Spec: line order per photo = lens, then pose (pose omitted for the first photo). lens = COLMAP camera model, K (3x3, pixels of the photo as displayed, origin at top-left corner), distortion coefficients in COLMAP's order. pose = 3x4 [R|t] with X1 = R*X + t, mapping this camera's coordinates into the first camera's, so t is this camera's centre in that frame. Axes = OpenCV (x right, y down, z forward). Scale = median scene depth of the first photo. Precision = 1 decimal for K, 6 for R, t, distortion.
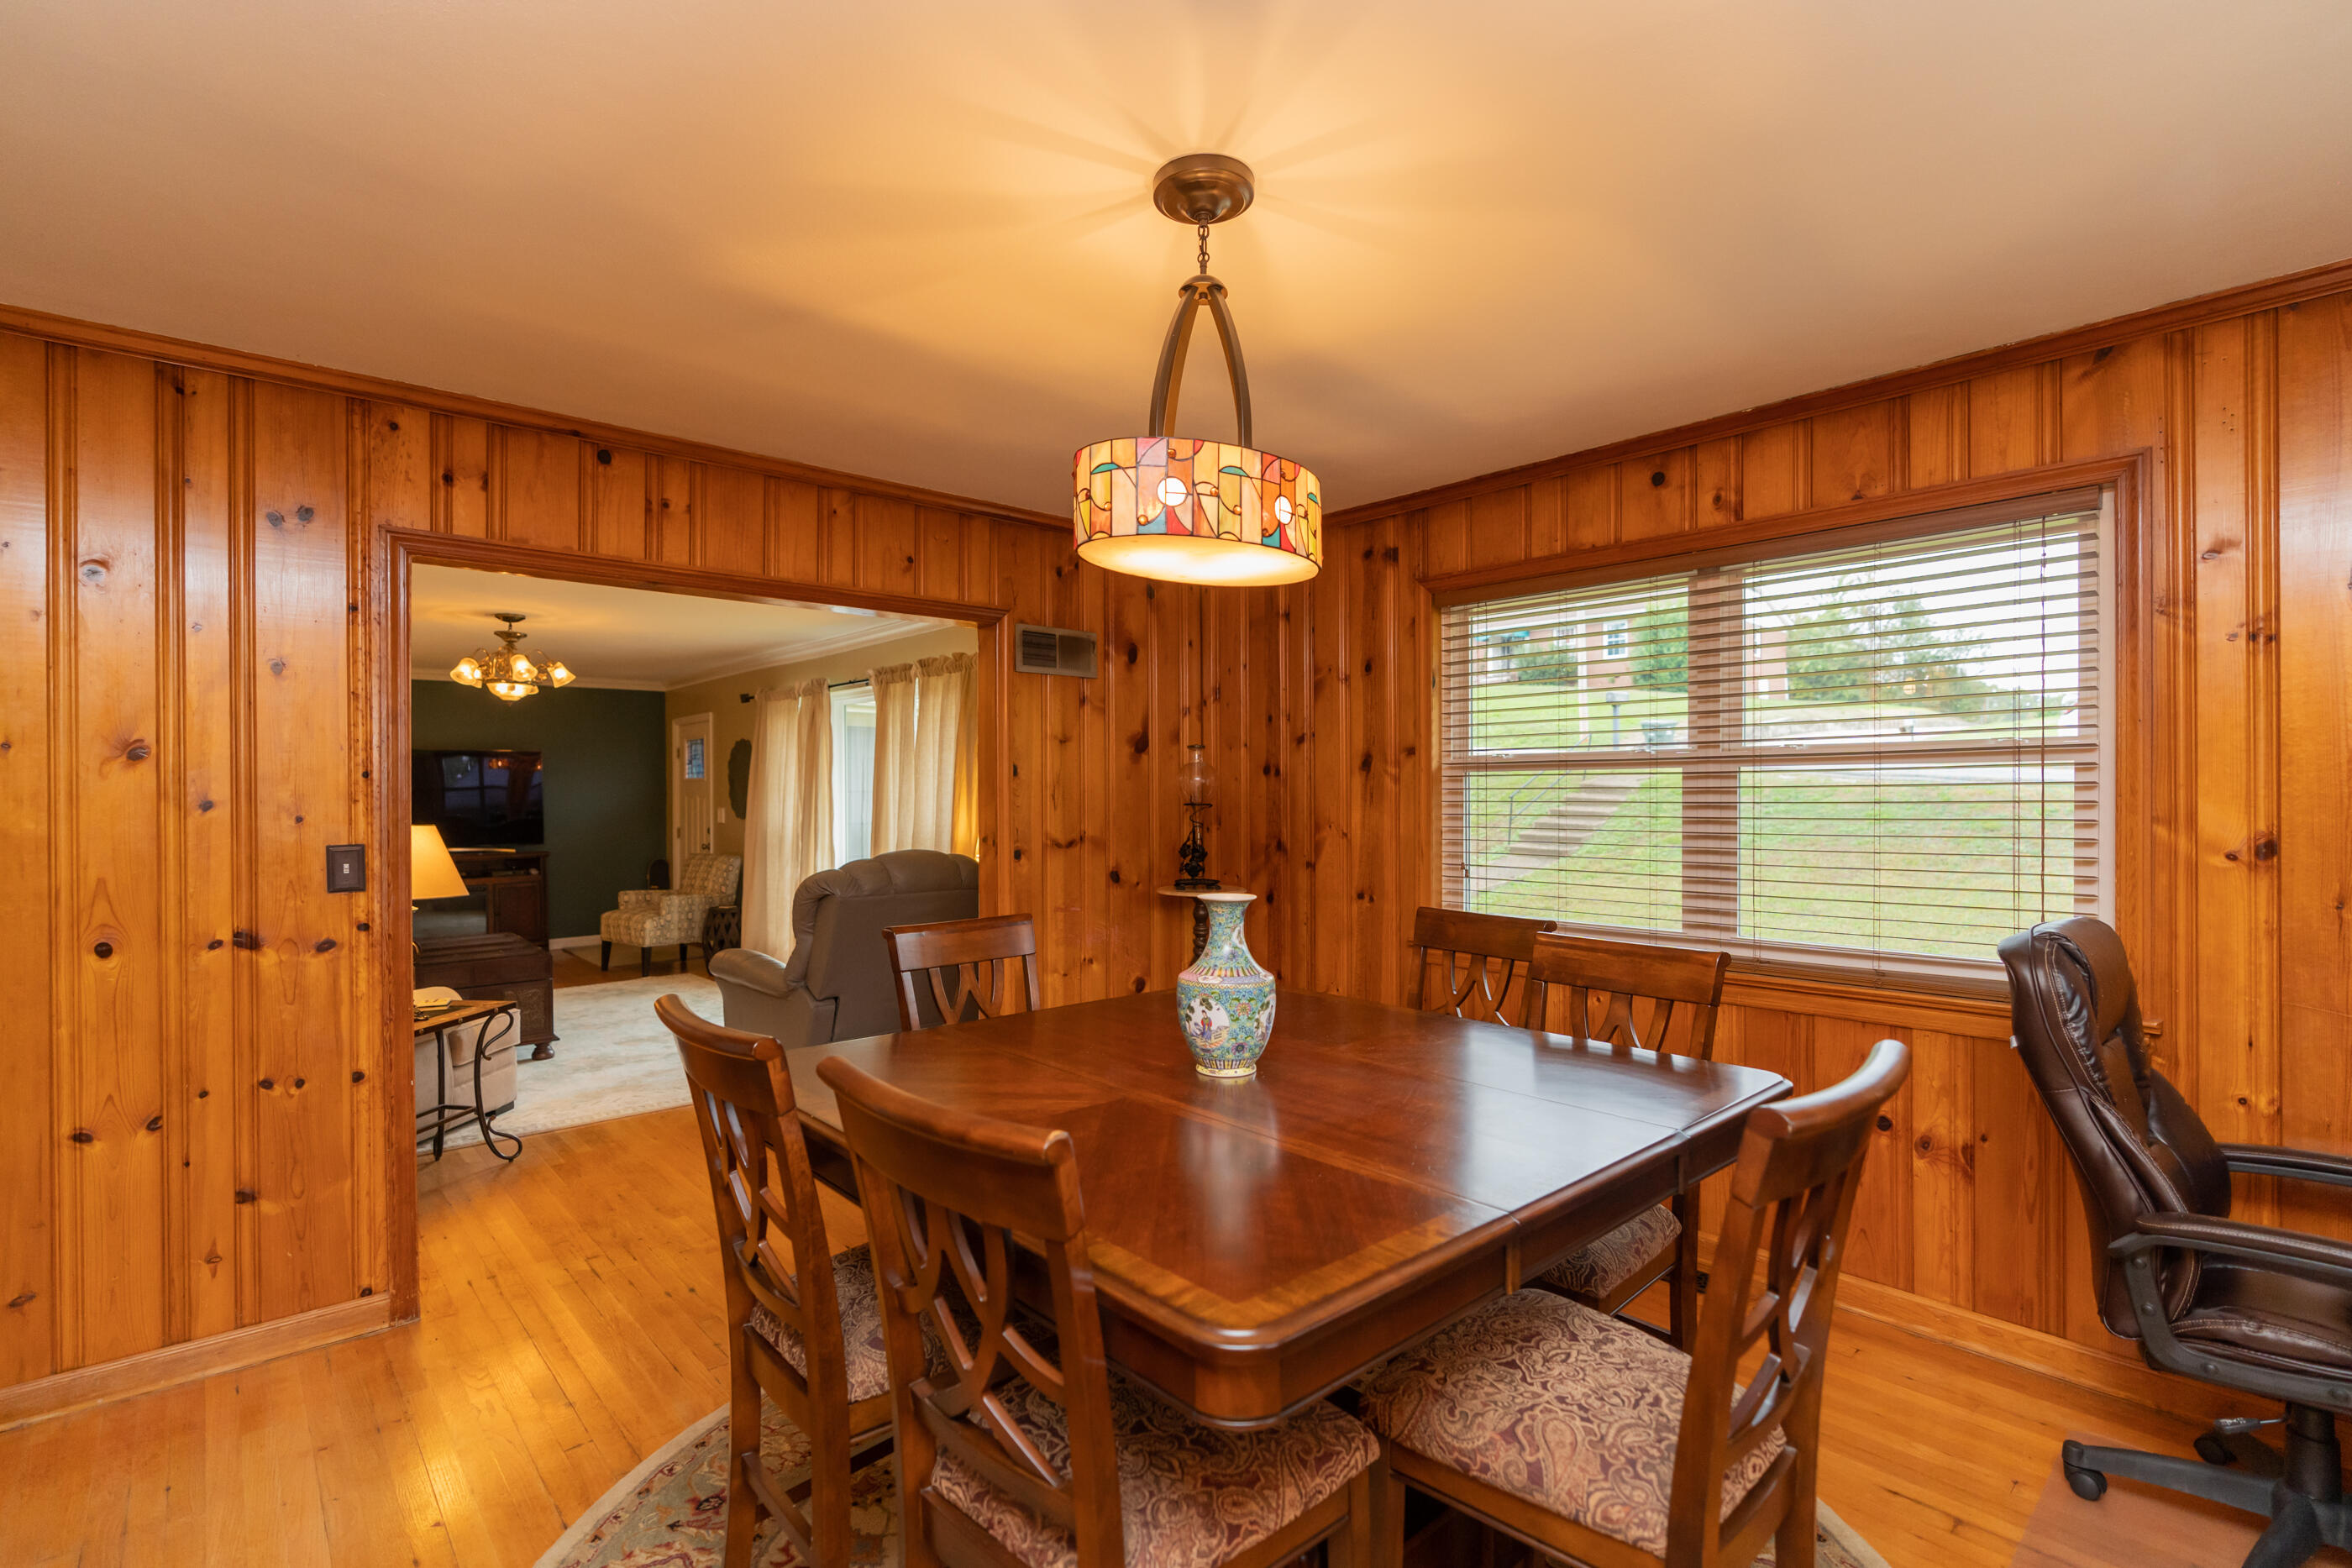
lens RADIAL K [[1085.8, 0, 1187.9], [0, 1085.8, 805.1], [0, 0, 1]] dist [-0.003038, -0.000200]
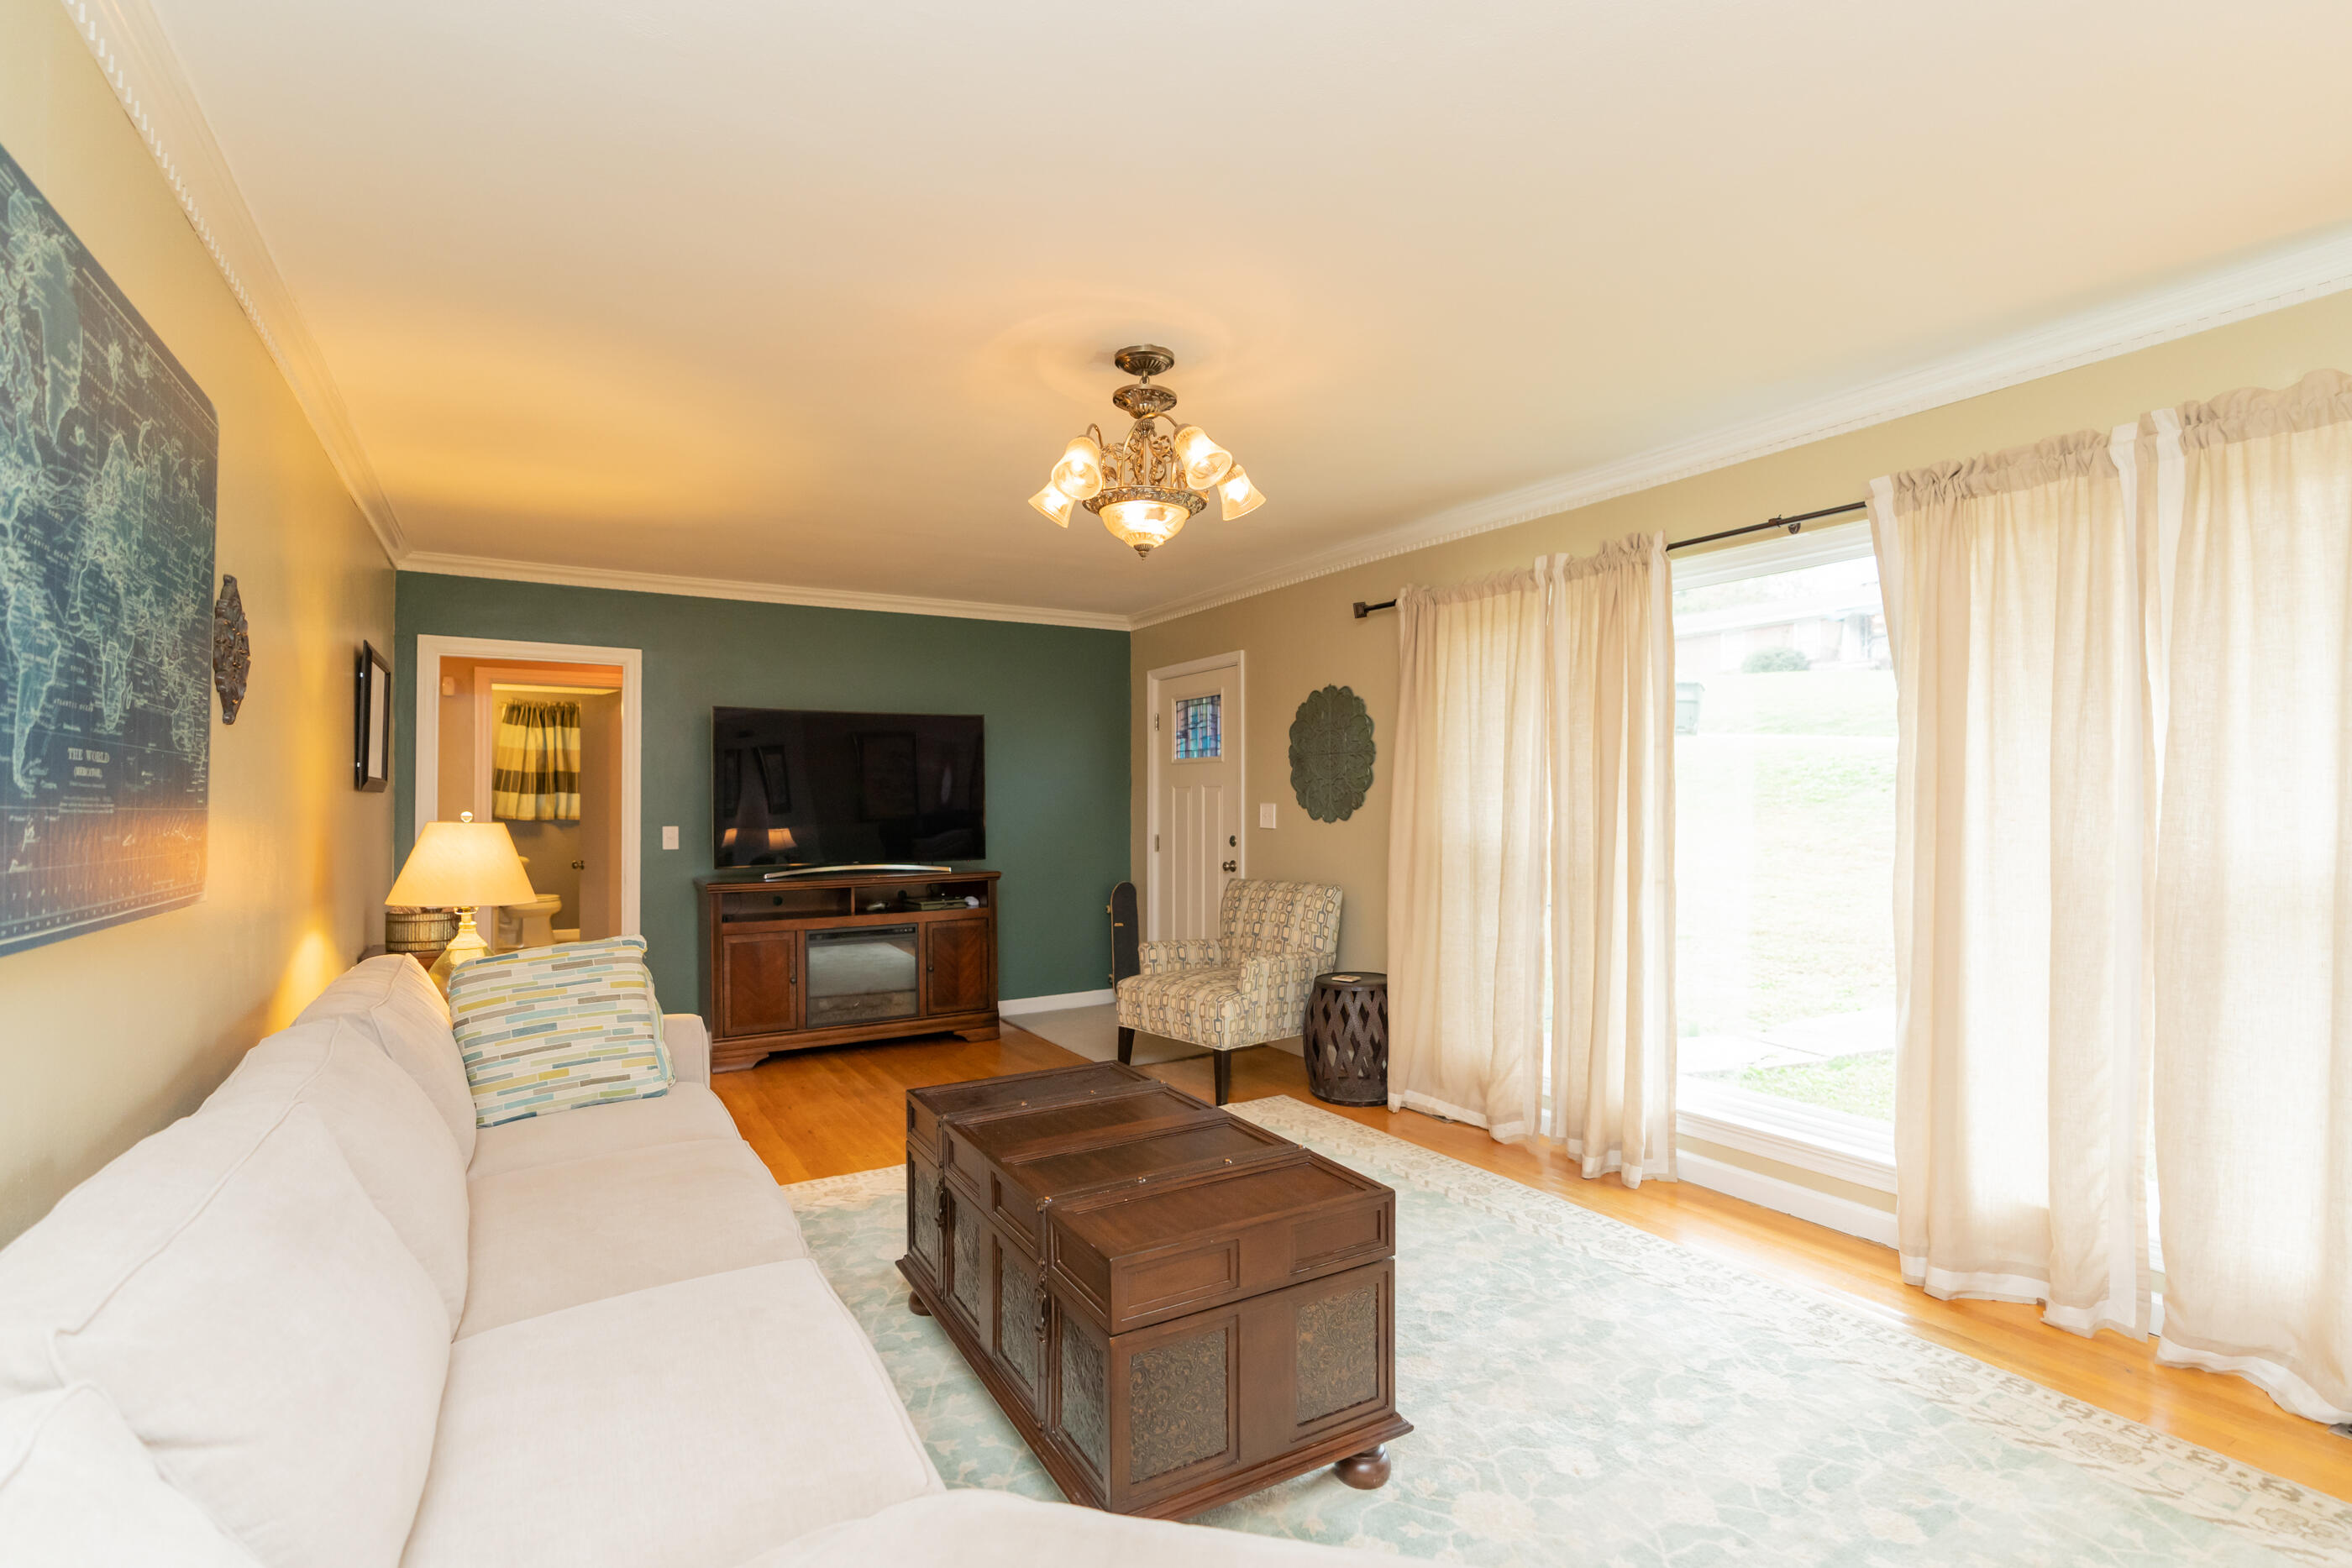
lens RADIAL K [[1085.8, 0, 1175.3], [0, 1085.8, 796.7], [0, 0, 1]] dist [-0.003038, -0.000200]
pose [[0.981222, -0.000217, -0.192882, -0.388247], [-0.002368, 0.999910, -0.013173, 0.007440], [0.192868, 0.013383, 0.981133, 0.415274]]
